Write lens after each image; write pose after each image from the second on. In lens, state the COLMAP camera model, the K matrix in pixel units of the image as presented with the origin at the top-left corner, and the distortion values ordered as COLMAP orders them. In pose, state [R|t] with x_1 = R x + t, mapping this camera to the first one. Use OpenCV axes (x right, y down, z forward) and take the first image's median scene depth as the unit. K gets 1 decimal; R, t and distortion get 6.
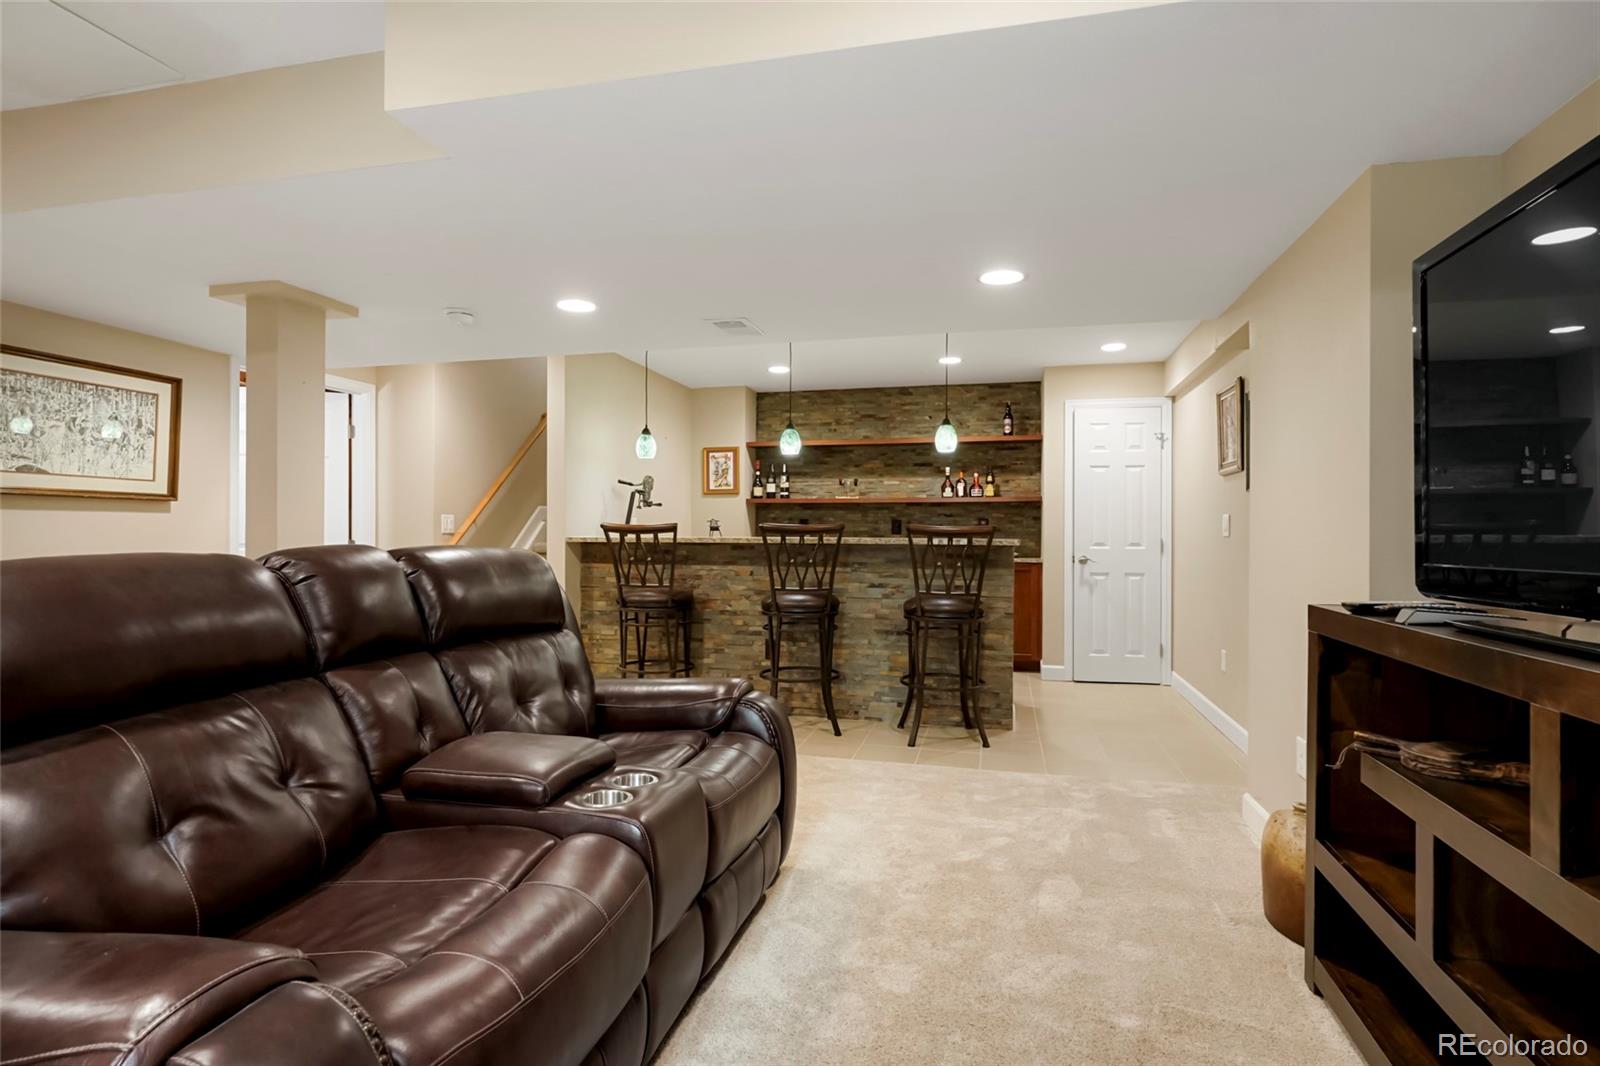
lens RADIAL K [[799.3, 0, 803.6], [0, 799.3, 530.7], [0, 0, 1]] dist [-0.003046, -0.001712]
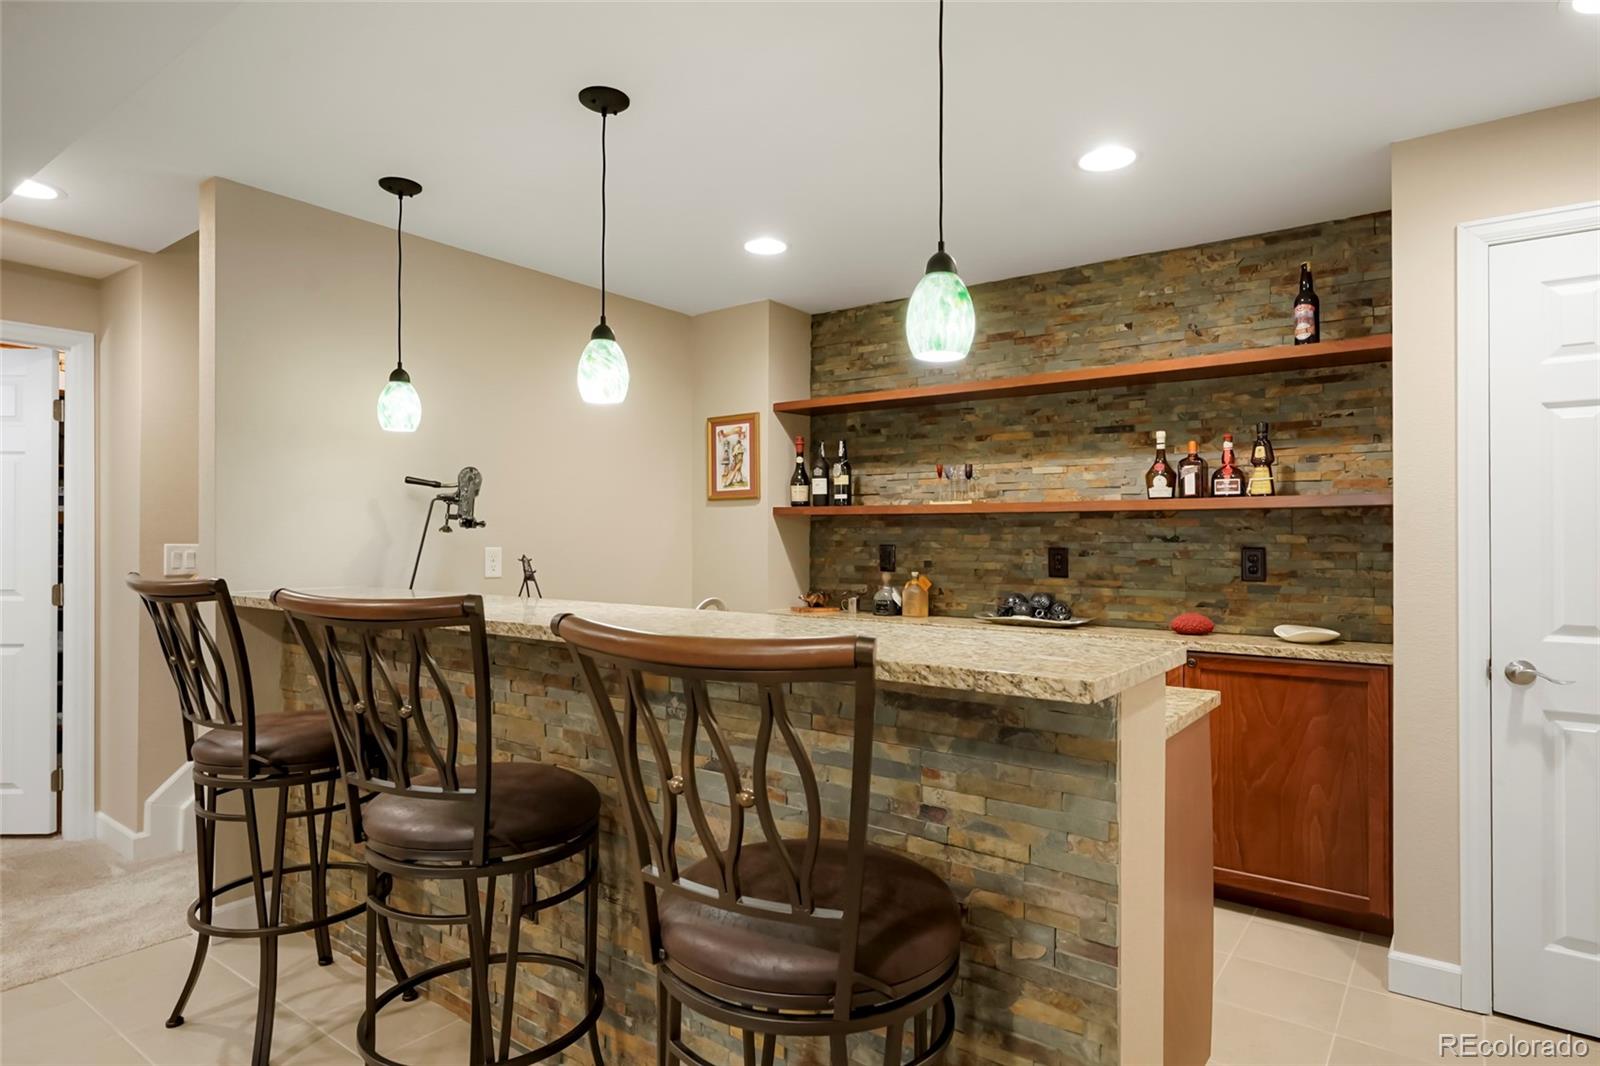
lens RADIAL K [[852.5, 0, 845.1], [0, 852.5, 531.0], [0, 0, 1]] dist [-0.008022, -0.000783]
pose [[0.922942, -0.001908, -0.384934, 0.201151], [-0.000498, 0.999981, -0.006150, -0.020915], [0.384938, 0.005868, 0.922924, 0.496251]]
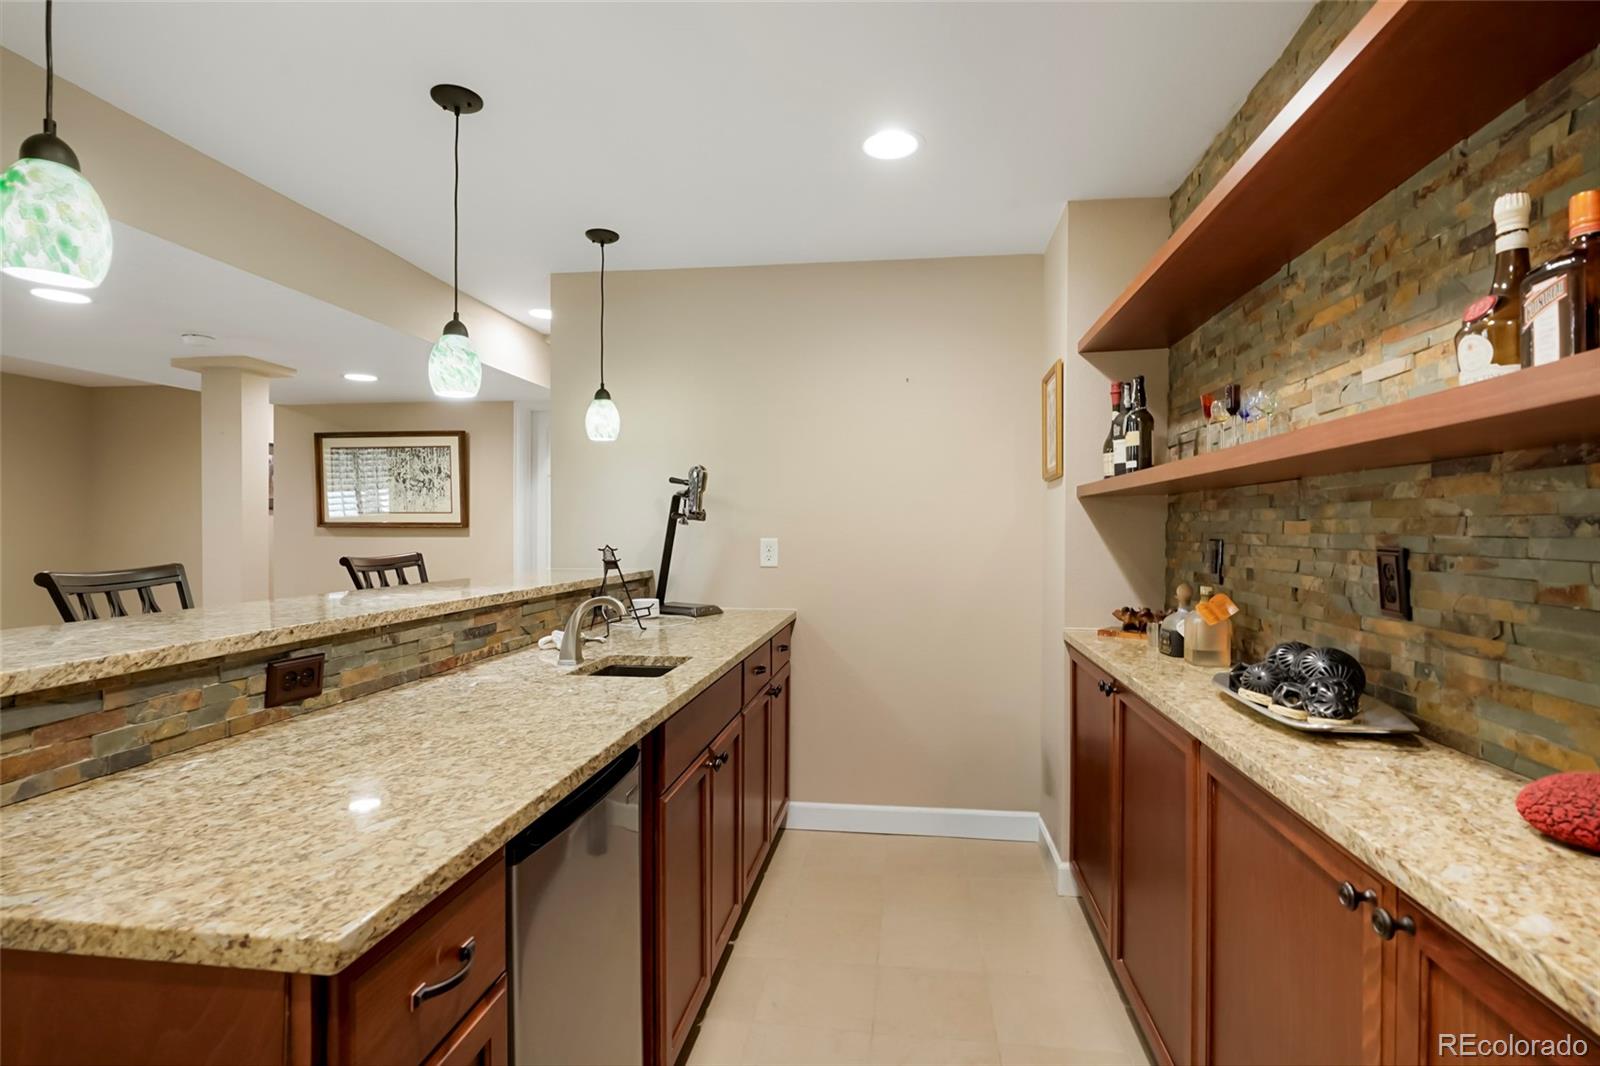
lens RADIAL K [[782.0, 0, 797.1], [0, 782.0, 538.1], [0, 0, 1]] dist [-0.008753, 0.001602]
pose [[0.101206, 0.009216, -0.994823, 0.308532], [0.002183, 0.999953, 0.009486, -0.018940], [0.994863, -0.003132, 0.101181, 0.855824]]
